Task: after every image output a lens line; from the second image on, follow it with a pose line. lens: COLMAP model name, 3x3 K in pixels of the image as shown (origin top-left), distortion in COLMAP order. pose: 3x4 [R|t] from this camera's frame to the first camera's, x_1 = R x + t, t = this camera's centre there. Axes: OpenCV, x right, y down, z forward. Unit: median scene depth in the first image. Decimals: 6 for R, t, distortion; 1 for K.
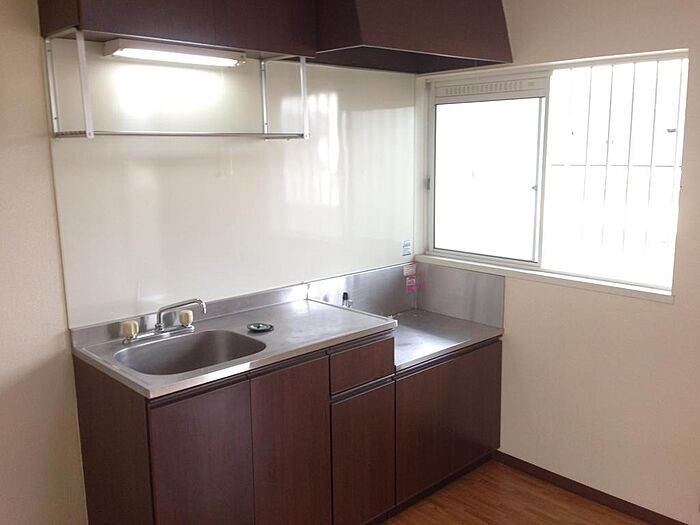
lens RADIAL K [[655.9, 0, 351.2], [0, 655.9, 264.6], [0, 0, 1]] dist [0.069705, 0.000000]
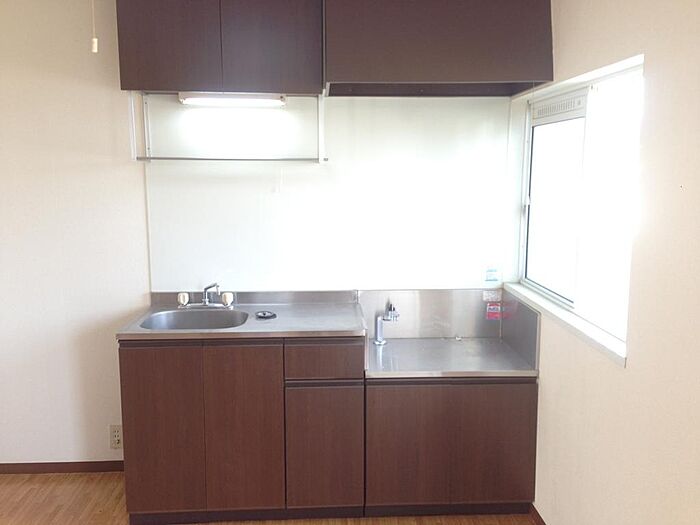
lens RADIAL K [[655.9, 0, 349.8], [0, 655.9, 262.3], [0, 0, 1]] dist [0.069705, 0.000000]
pose [[0.753248, 0.101575, -0.649846, 0.658574], [-0.127632, 0.991796, 0.007083, -0.025630], [0.645234, 0.077606, 0.760033, 0.139187]]
